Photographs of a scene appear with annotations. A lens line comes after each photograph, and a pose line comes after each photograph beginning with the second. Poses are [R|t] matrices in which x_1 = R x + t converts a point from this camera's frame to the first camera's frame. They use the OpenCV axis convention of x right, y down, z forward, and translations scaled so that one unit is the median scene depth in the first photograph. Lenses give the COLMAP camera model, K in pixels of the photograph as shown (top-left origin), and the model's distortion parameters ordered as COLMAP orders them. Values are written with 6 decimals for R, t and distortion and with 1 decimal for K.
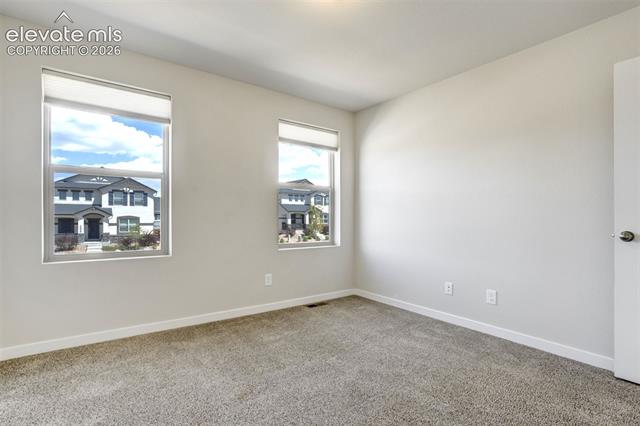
lens RADIAL K [[300.8, 0, 317.7], [0, 300.8, 217.2], [0, 0, 1]] dist [-0.033369, 0.006479]
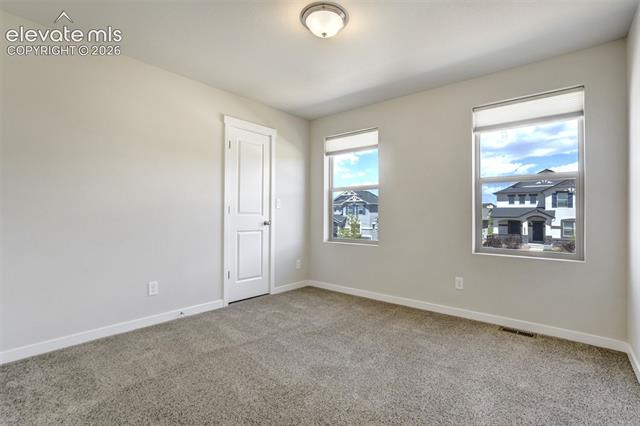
lens RADIAL K [[300.8, 0, 320.6], [0, 300.8, 213.2], [0, 0, 1]] dist [-0.033369, 0.006479]
pose [[0.236449, -0.016170, -0.971509, 0.116129], [-0.006549, 0.999812, -0.018236, 0.001415], [0.971622, 0.010675, 0.236299, 0.063775]]
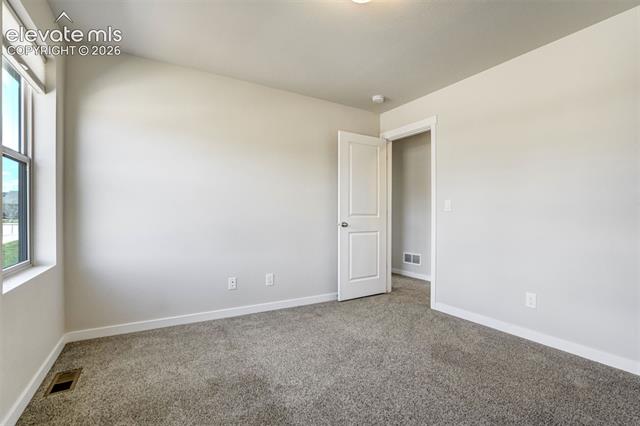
lens RADIAL K [[300.8, 0, 318.5], [0, 300.8, 212.4], [0, 0, 1]] dist [-0.033369, 0.006479]
pose [[0.109451, -0.000375, 0.993992, -0.088597], [-0.004591, 0.999989, 0.000883, -0.001489], [-0.993982, -0.004660, 0.109448, 0.094375]]
